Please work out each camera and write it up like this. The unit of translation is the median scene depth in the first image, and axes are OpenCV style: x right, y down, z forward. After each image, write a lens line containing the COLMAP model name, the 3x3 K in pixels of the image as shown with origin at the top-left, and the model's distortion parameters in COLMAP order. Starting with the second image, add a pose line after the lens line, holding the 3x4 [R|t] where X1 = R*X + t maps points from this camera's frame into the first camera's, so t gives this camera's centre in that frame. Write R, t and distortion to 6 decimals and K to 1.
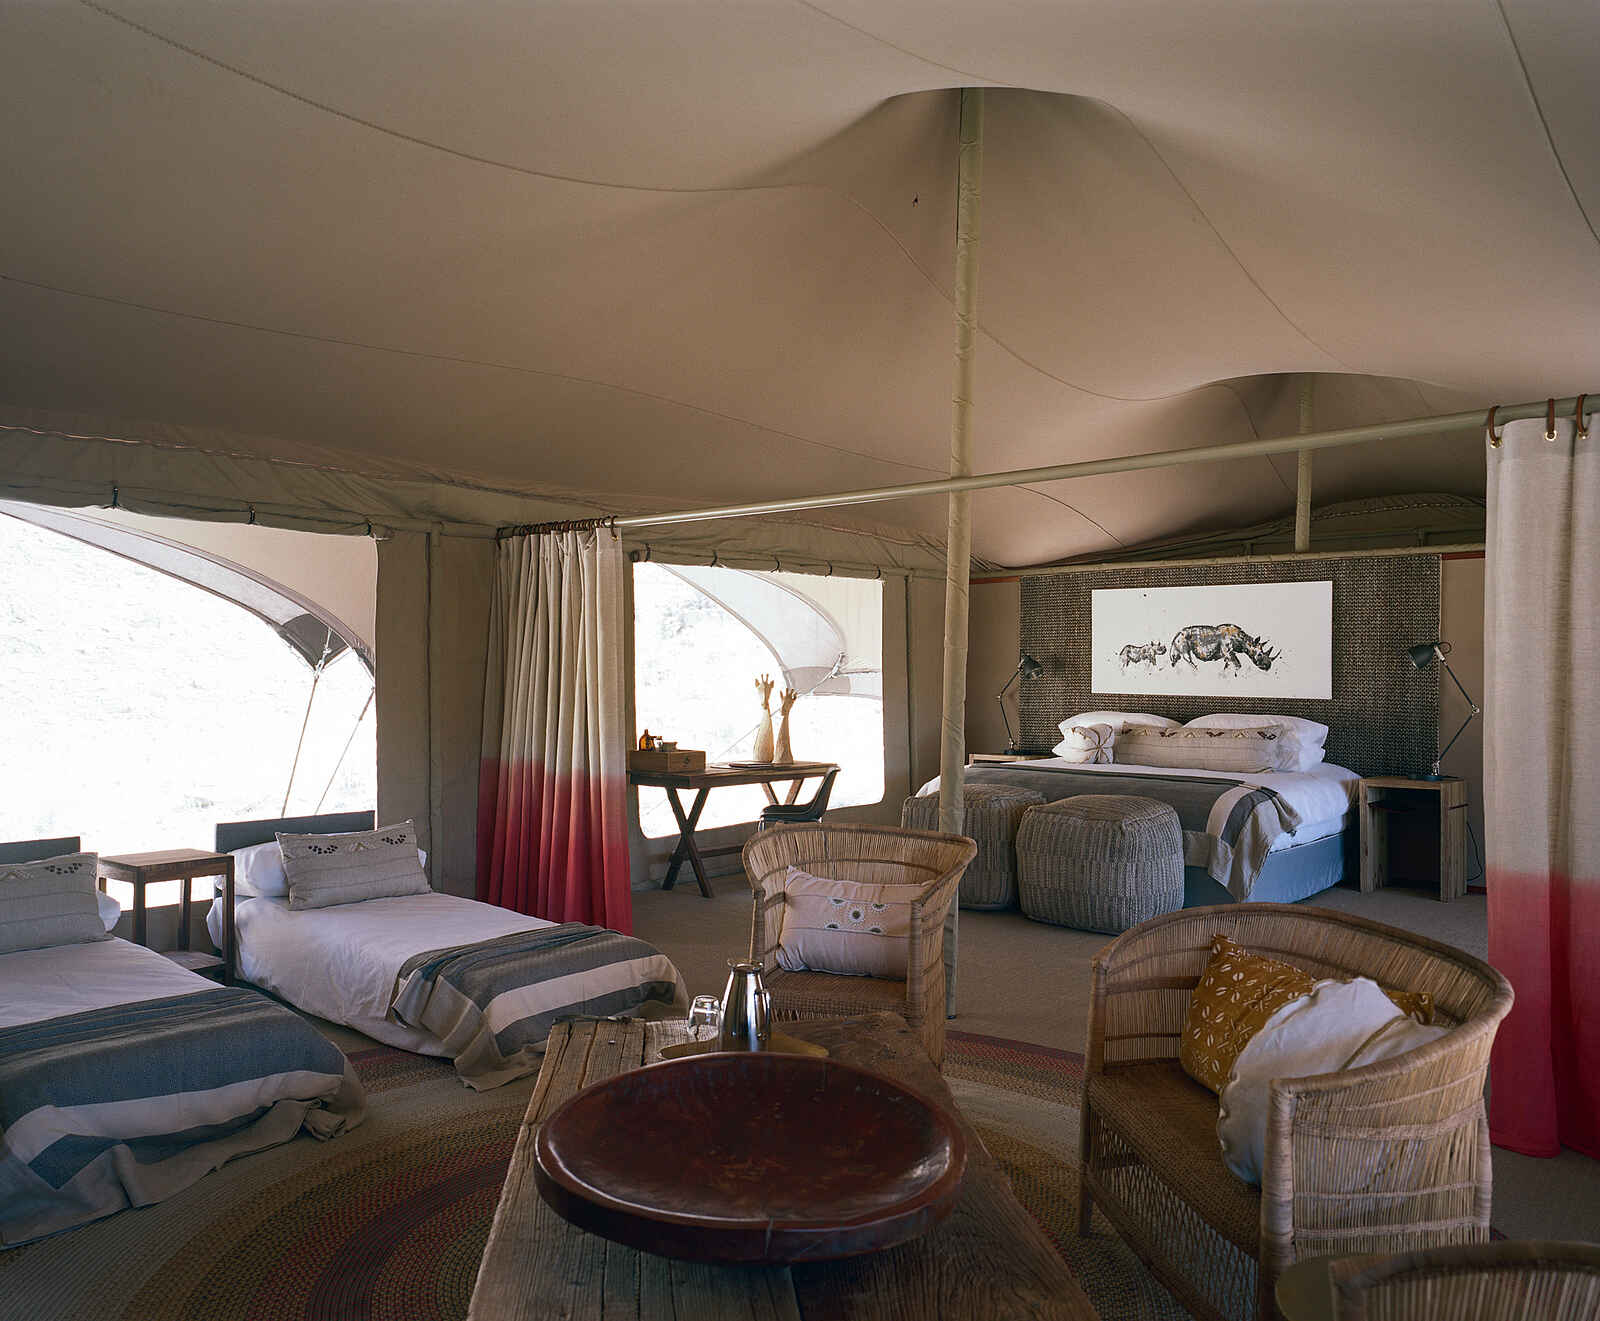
lens RADIAL K [[1210.4, 0, 800.1], [0, 1210.4, 662.0], [0, 0, 1]] dist [-0.015518, -0.003990]
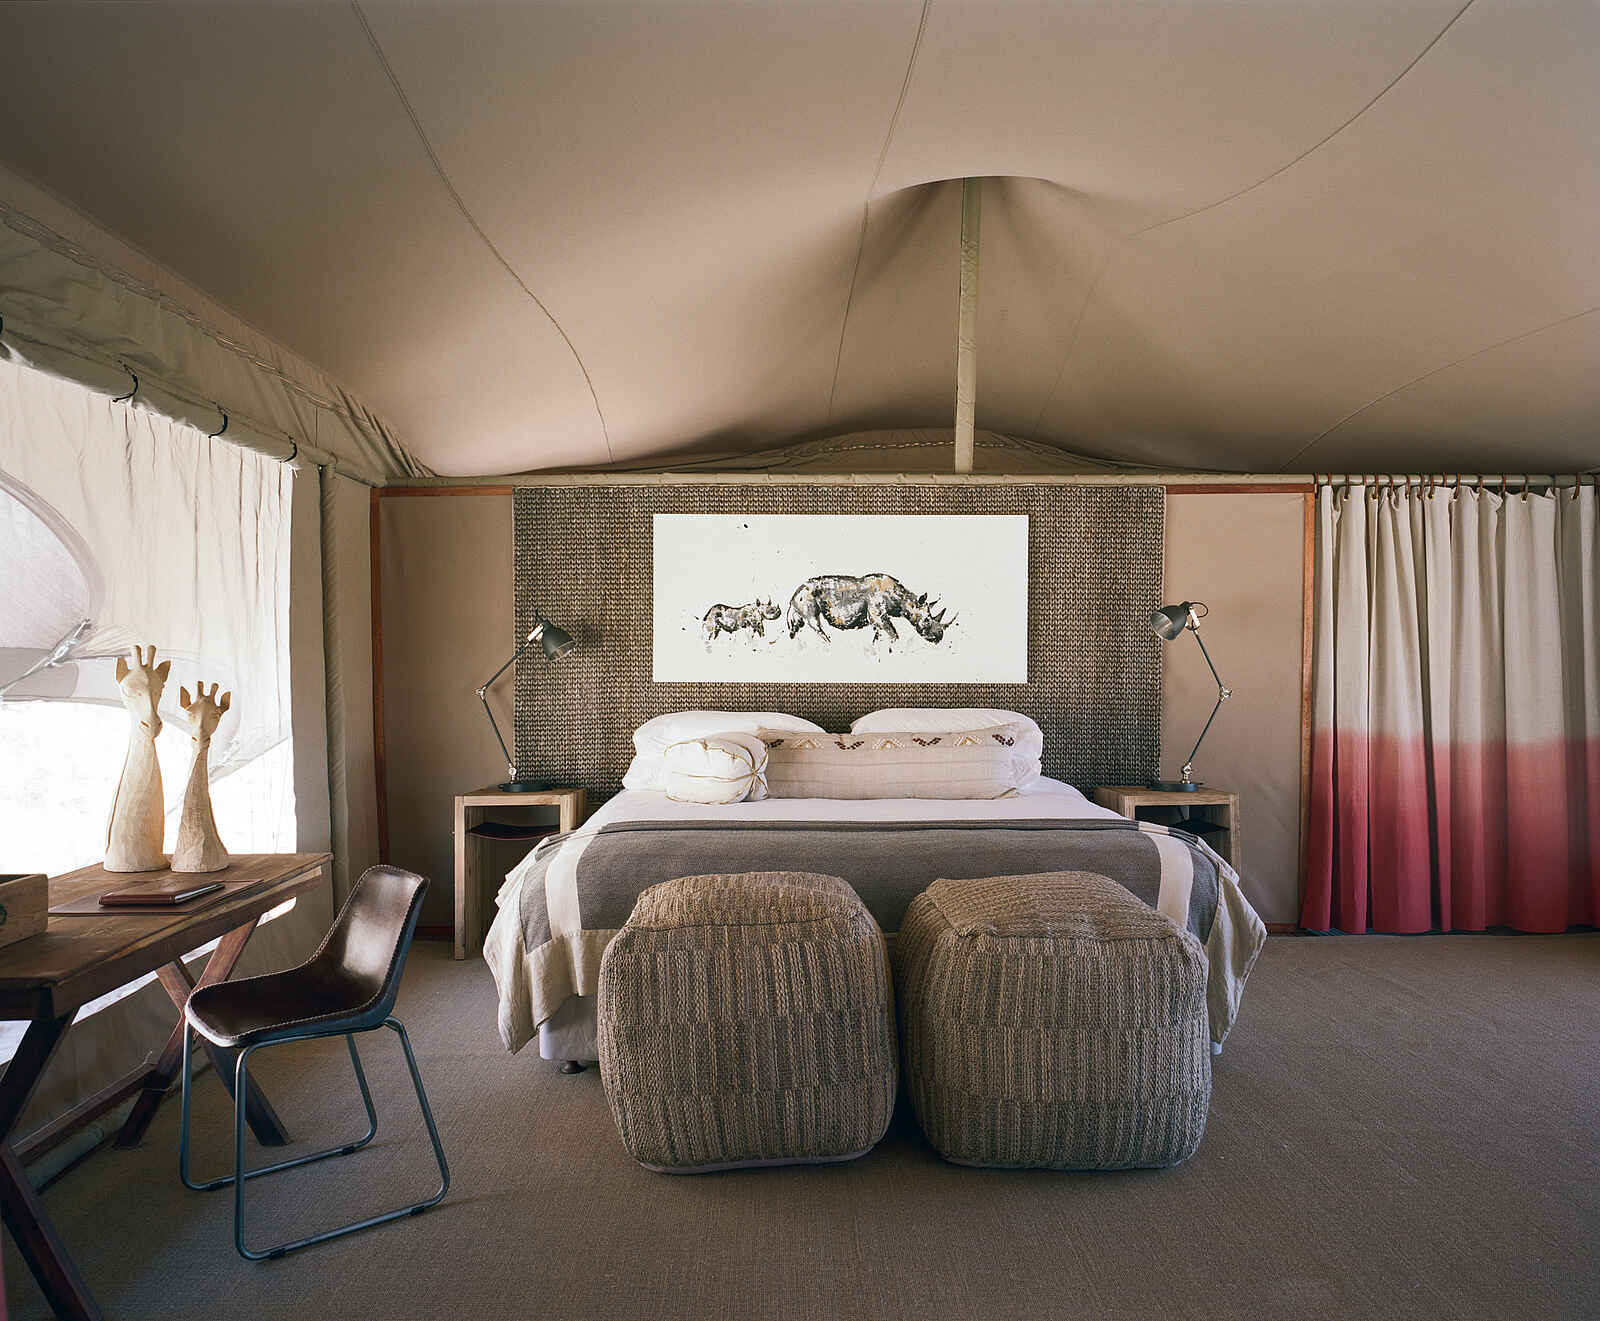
lens RADIAL K [[1210.4, 0, 800.6], [0, 1210.4, 651.7], [0, 0, 1]] dist [-0.015518, -0.003990]
pose [[0.738951, -0.001167, 0.673758, -0.124797], [0.004400, 0.999986, -0.003095, 0.013159], [-0.673745, 0.005252, 0.738945, 0.533784]]
